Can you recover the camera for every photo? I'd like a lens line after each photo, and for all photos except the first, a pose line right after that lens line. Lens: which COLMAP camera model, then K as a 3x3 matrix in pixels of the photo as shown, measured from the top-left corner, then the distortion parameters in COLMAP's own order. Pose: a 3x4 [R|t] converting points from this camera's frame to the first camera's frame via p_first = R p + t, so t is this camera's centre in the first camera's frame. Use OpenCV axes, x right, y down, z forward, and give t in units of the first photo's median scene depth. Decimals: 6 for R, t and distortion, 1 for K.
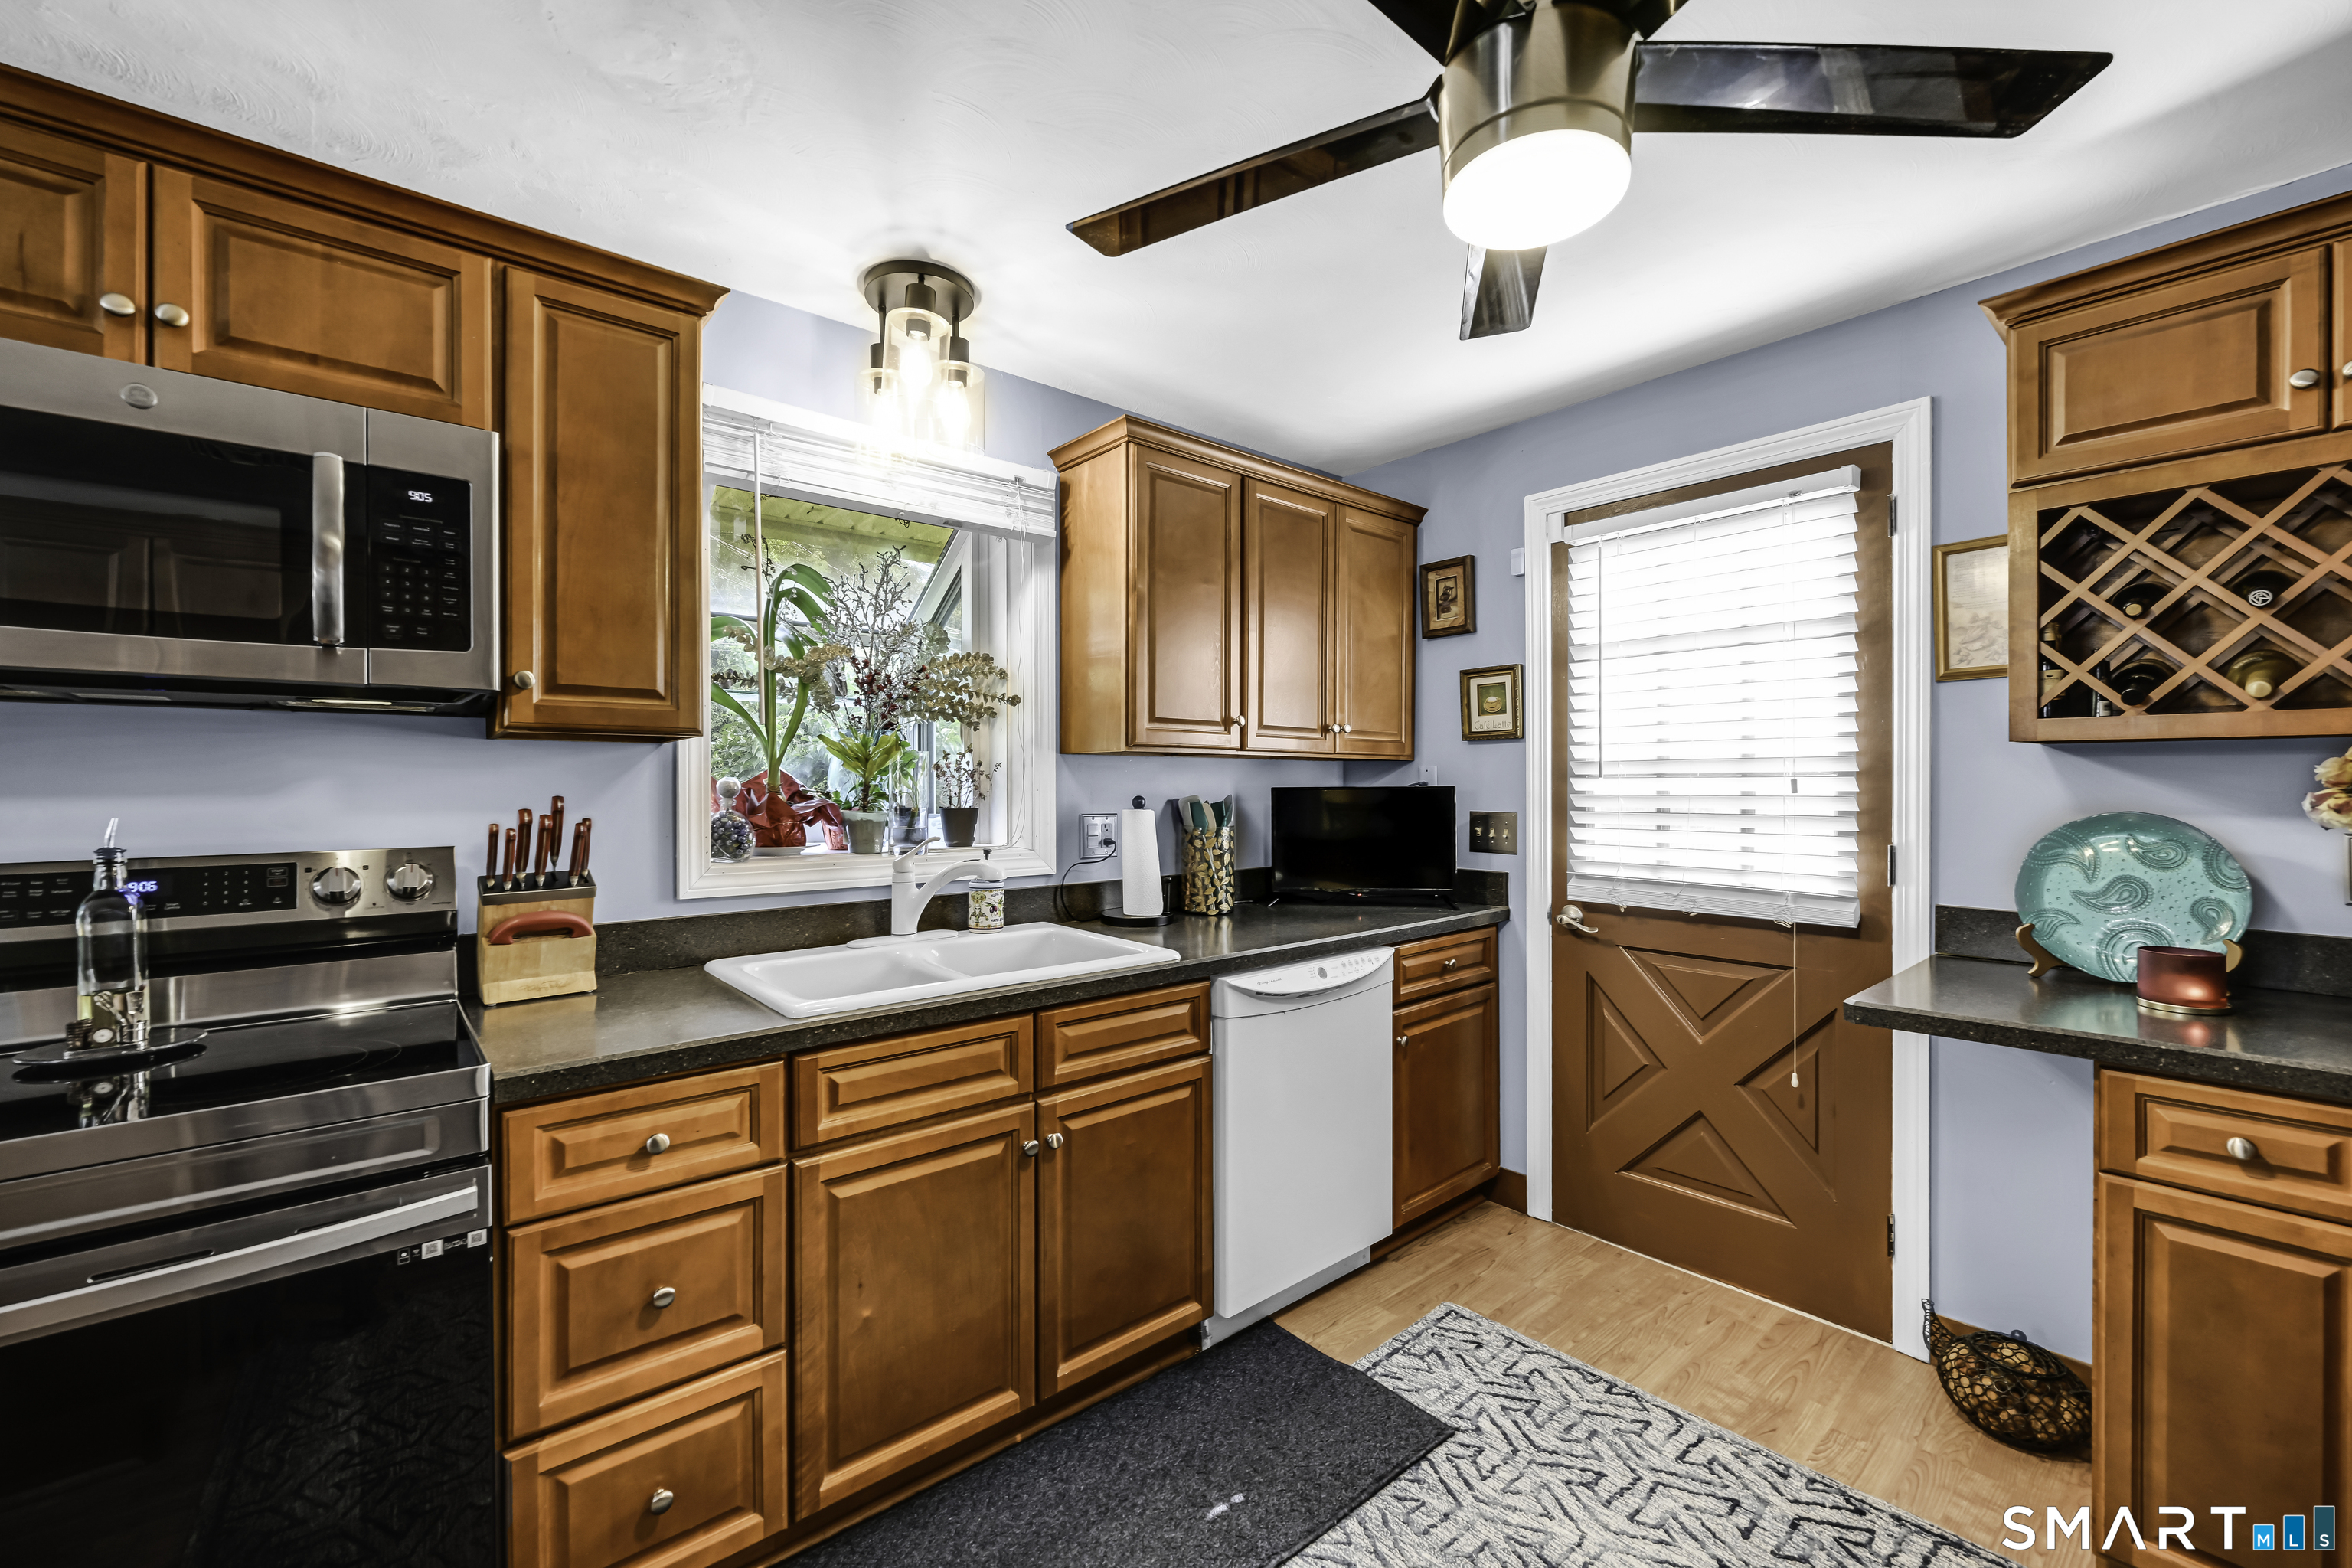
lens RADIAL K [[955.8, 0, 1181.5], [0, 955.8, 788.0], [0, 0, 1]] dist [-0.000531, 0.000684]
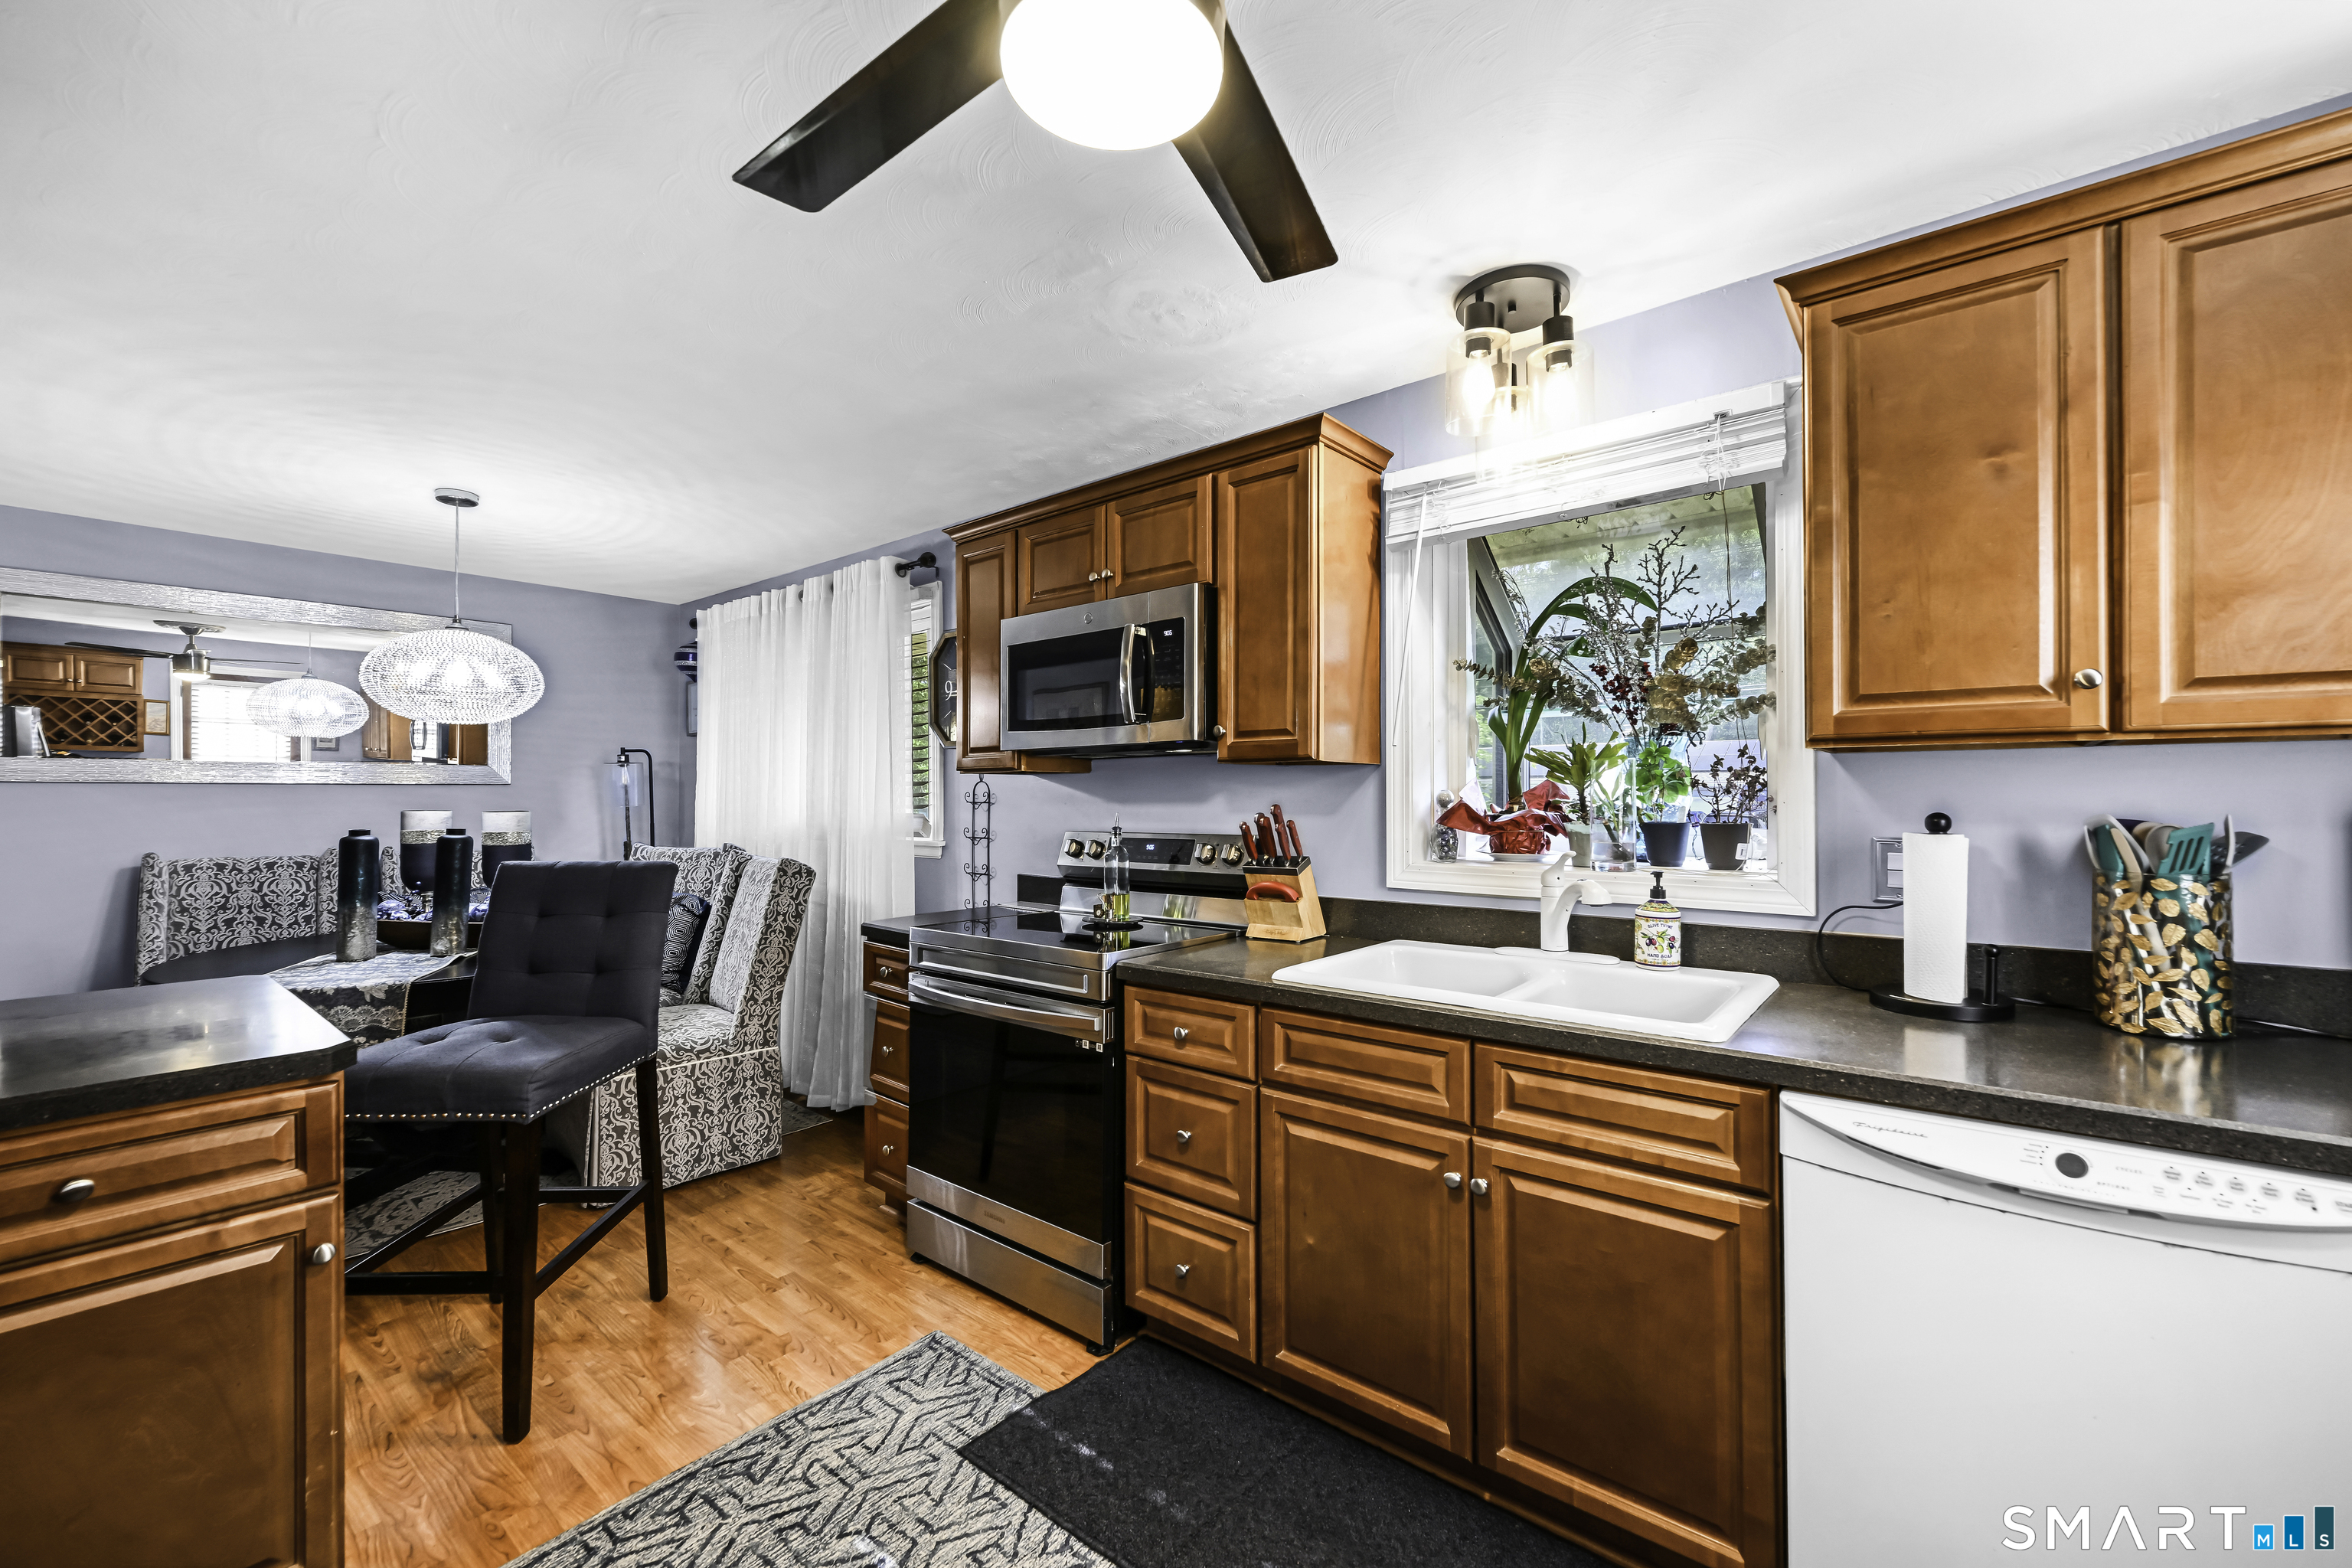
lens RADIAL K [[907.0, 0, 1188.5], [0, 907.0, 800.1], [0, 0, 1]] dist [-0.002928, -0.000035]
pose [[0.196358, 0.002899, -0.980528, 0.581529], [-0.000600, 0.999996, 0.002837, -0.002069], [0.980532, 0.000031, 0.196359, 0.491421]]
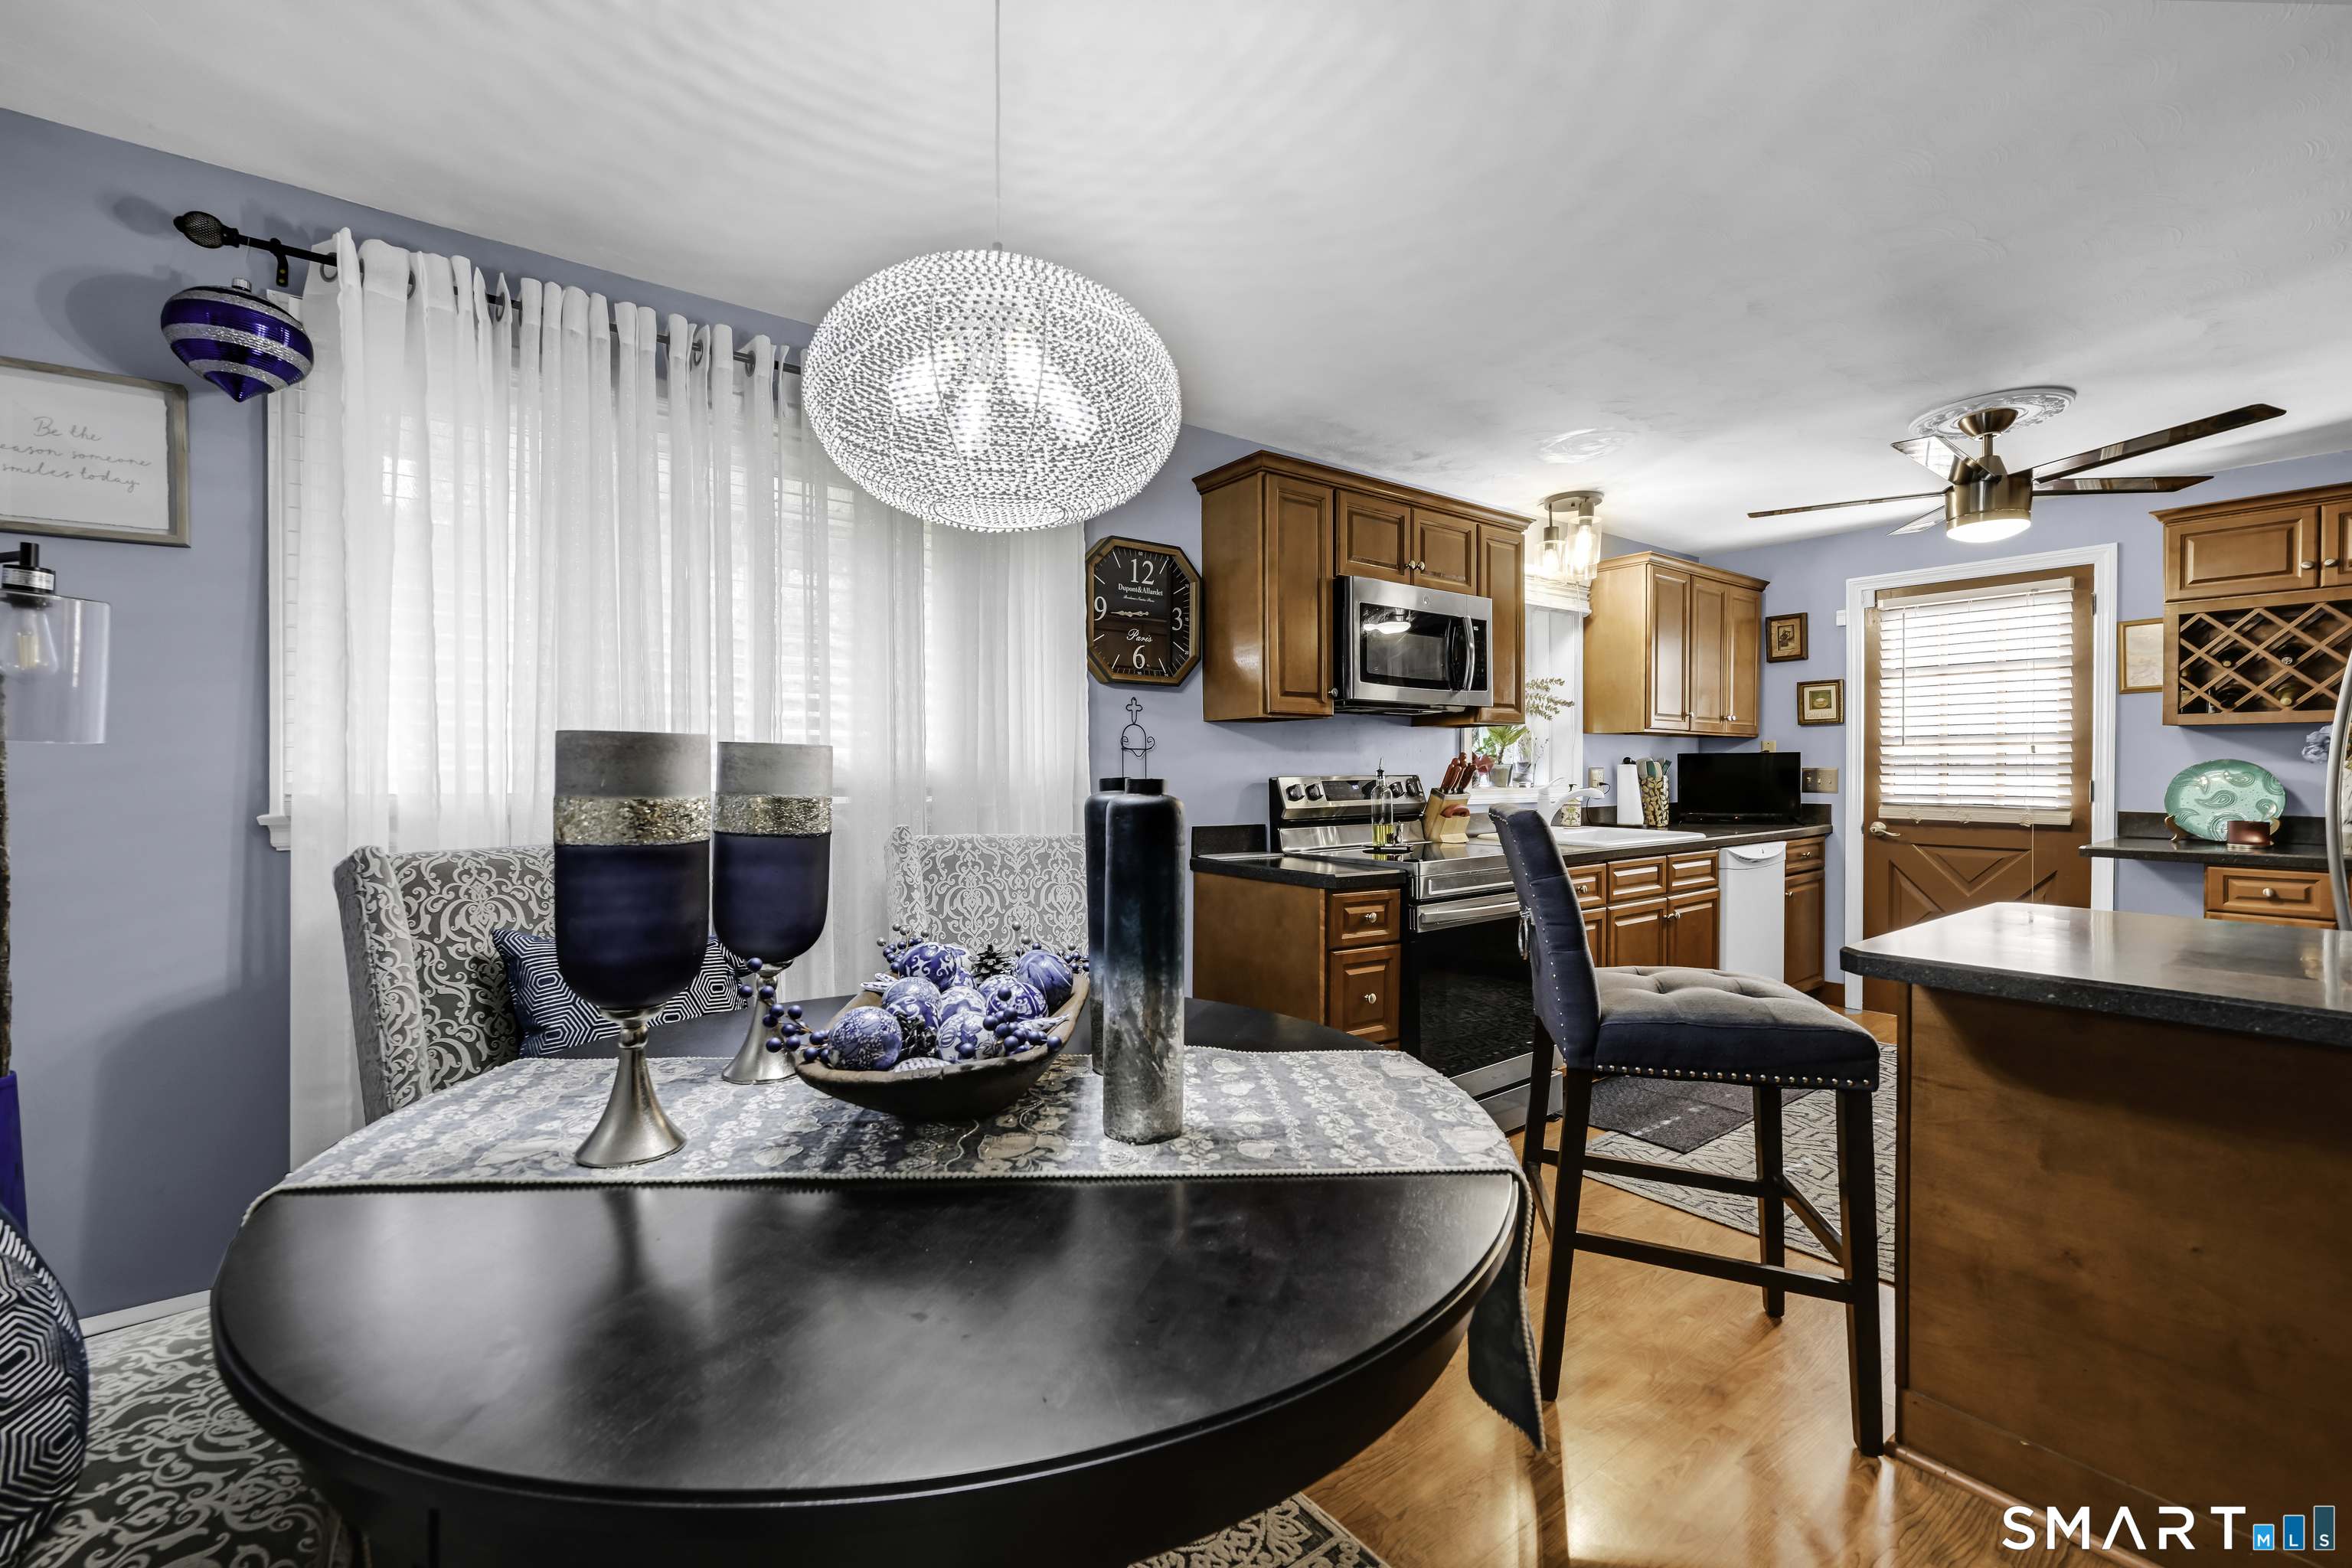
lens RADIAL K [[955.8, 0, 1166.9], [0, 955.8, 778.4], [0, 0, 1]] dist [-0.000531, 0.000684]
pose [[0.997262, -0.000266, -0.073943, -0.973637], [0.000903, 0.999963, 0.008583, 0.040185], [0.073938, -0.008626, 0.997226, -1.053411]]
